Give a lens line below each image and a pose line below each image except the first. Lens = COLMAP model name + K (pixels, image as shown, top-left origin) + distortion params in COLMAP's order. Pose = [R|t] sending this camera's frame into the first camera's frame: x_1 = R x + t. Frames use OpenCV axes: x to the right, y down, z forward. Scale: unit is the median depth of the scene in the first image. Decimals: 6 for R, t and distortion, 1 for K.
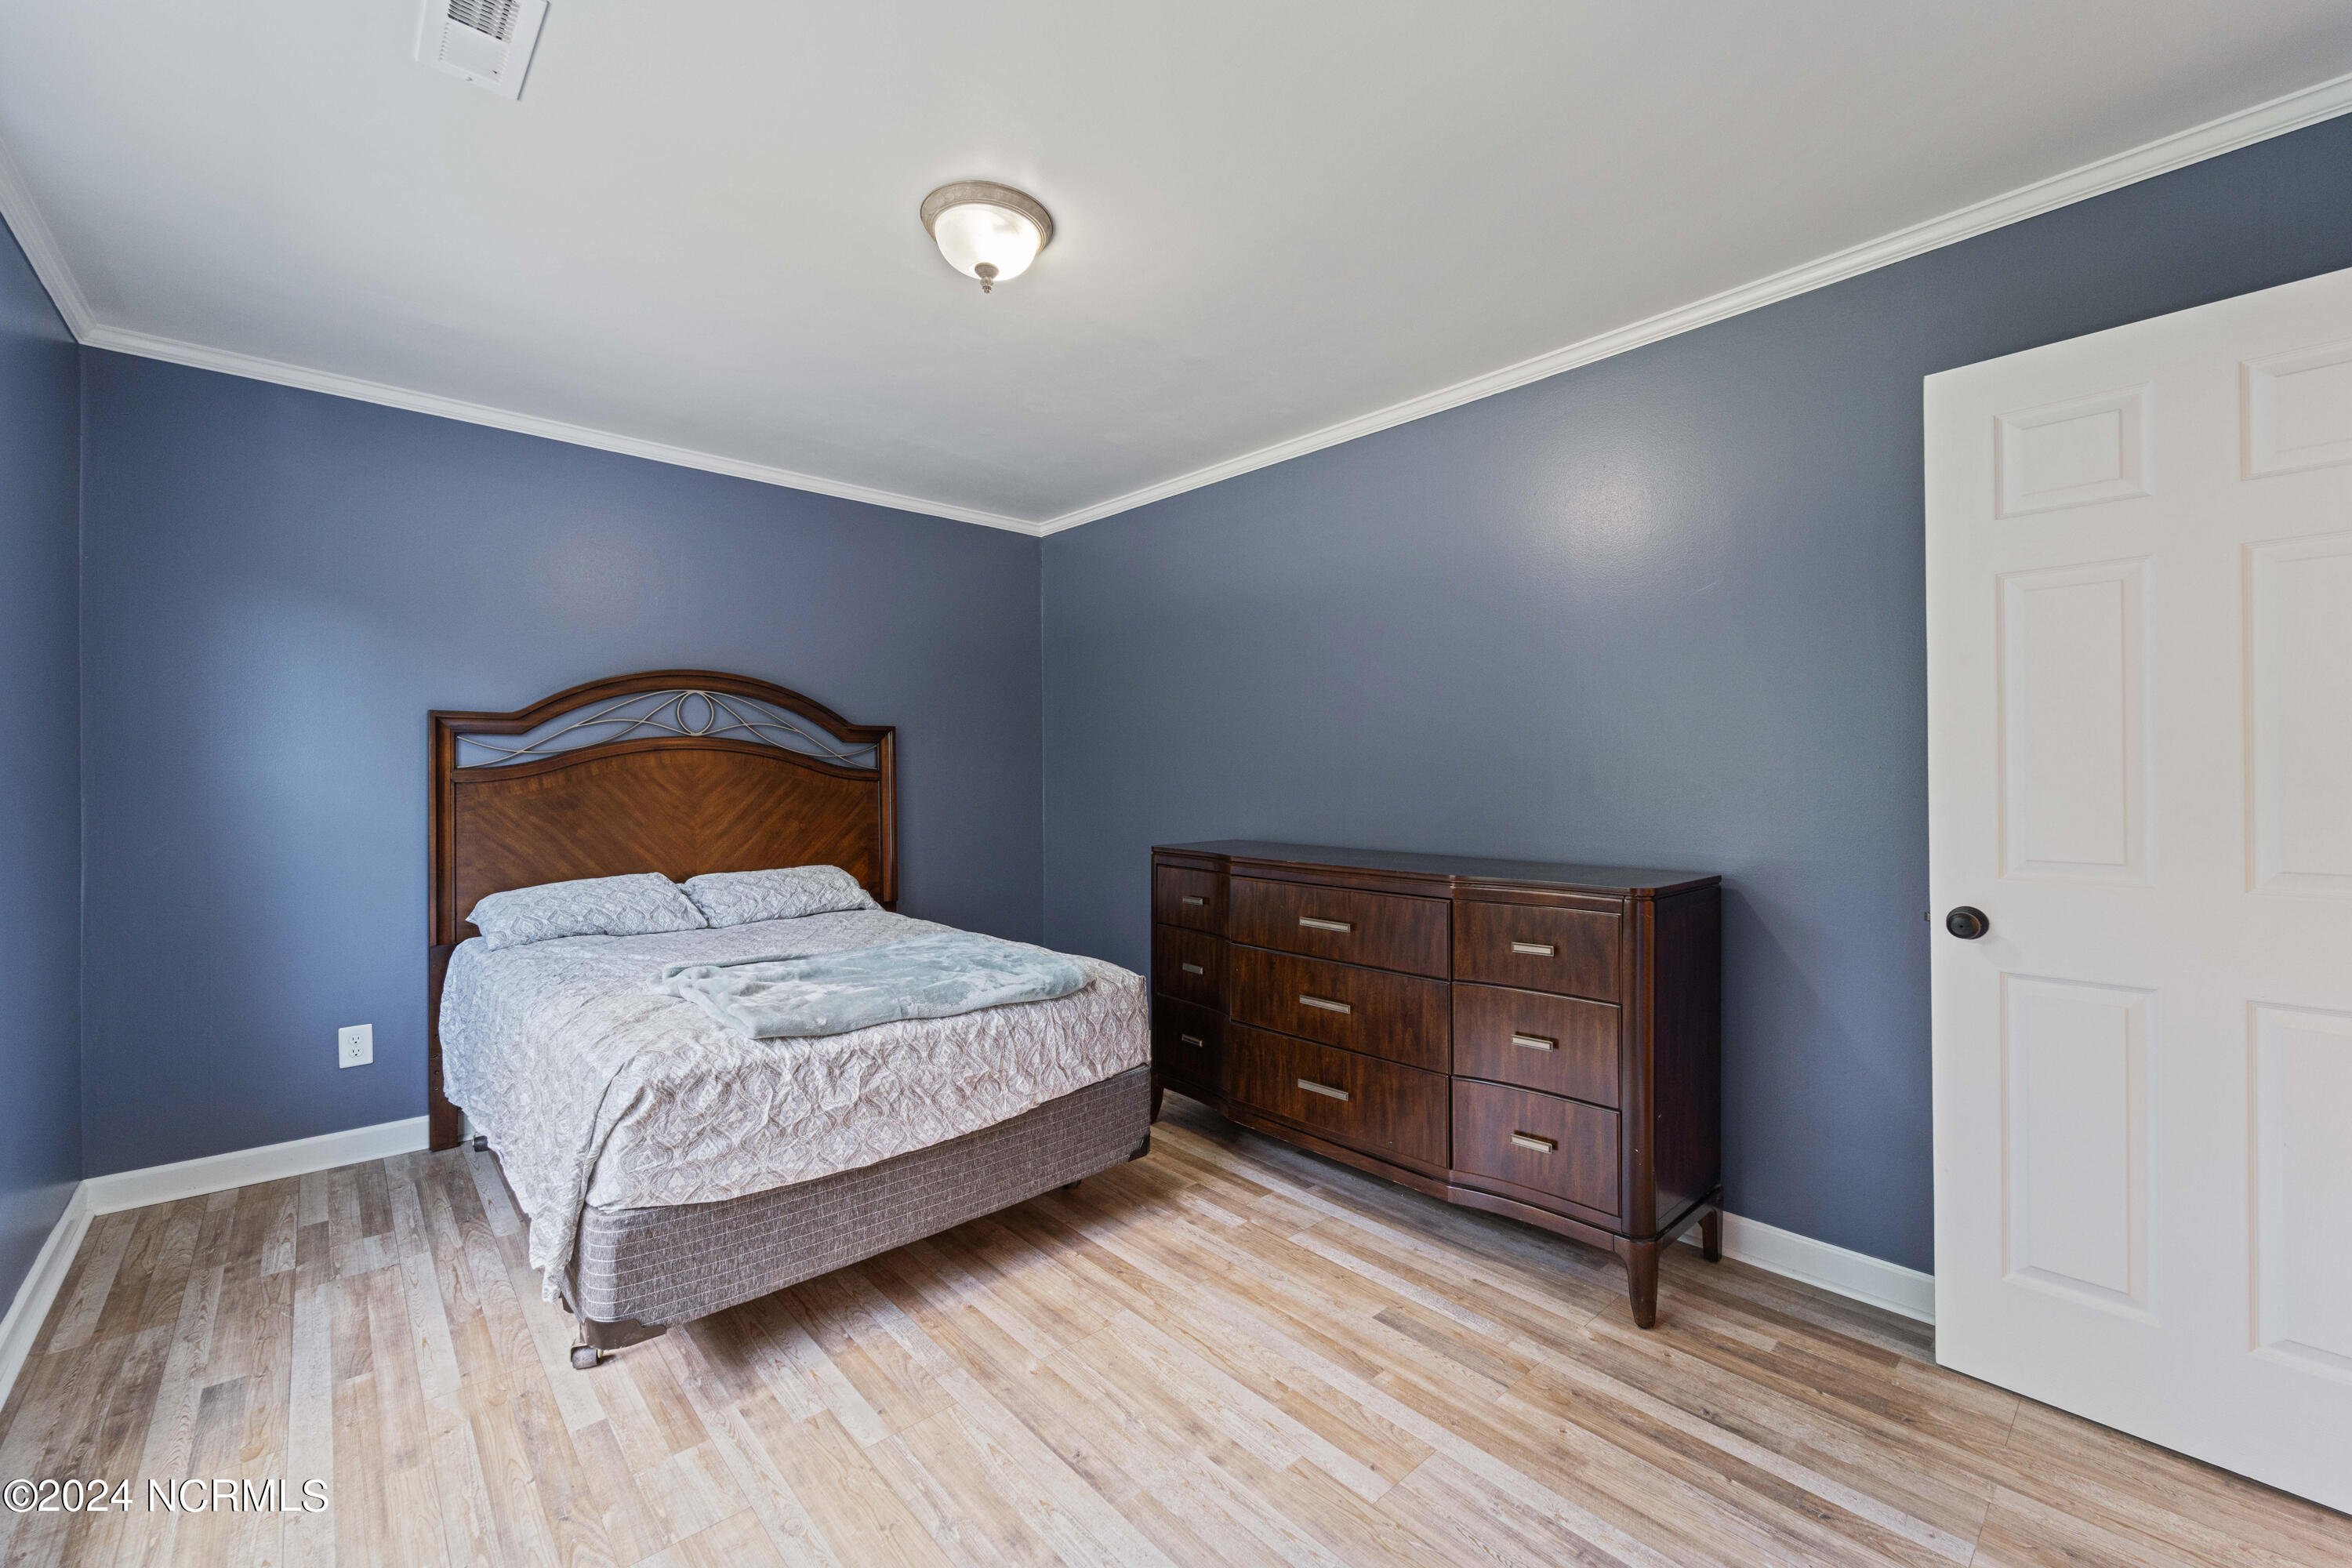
lens RADIAL K [[938.5, 0, 1178.3], [0, 938.5, 778.9], [0, 0, 1]] dist [-0.000844, -0.000553]
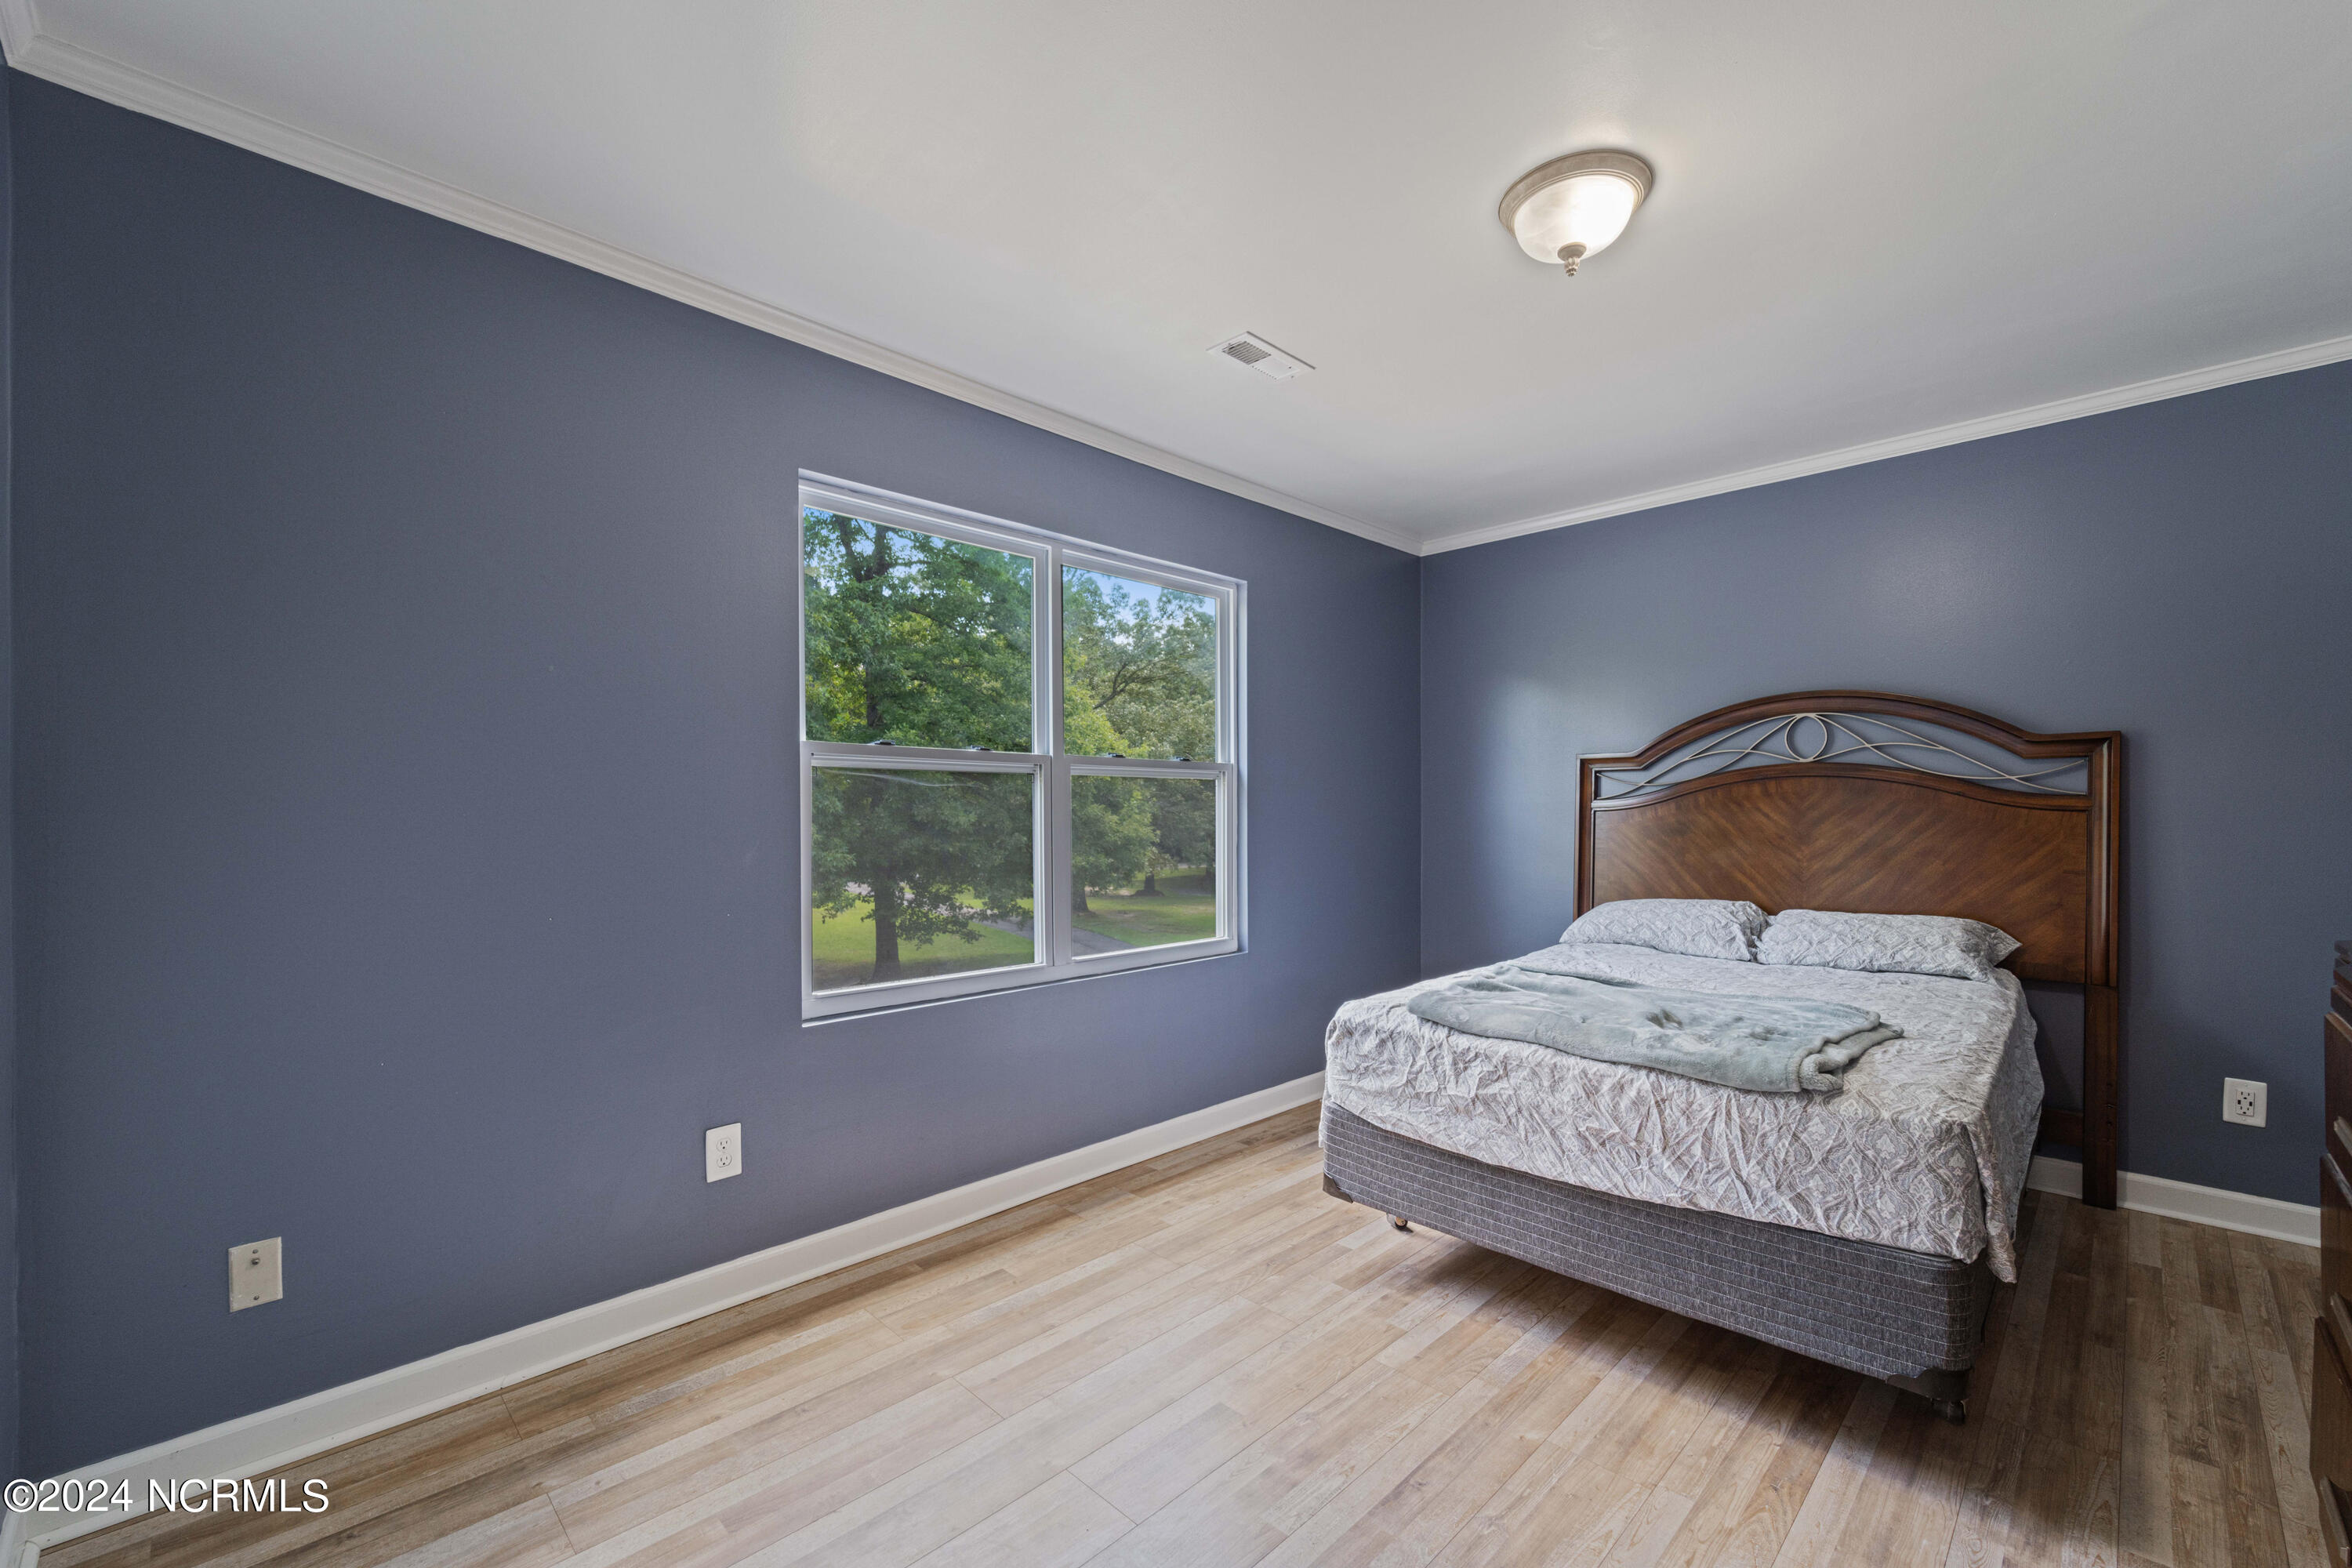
lens RADIAL K [[966.9, 0, 1180.6], [0, 966.9, 828.2], [0, 0, 1]] dist [-0.002598, -0.000462]
pose [[0.045491, 0.019762, -0.998769, 0.675799], [-0.002891, 0.999803, 0.019651, 0.004632], [0.998961, 0.001993, 0.045539, 0.529550]]
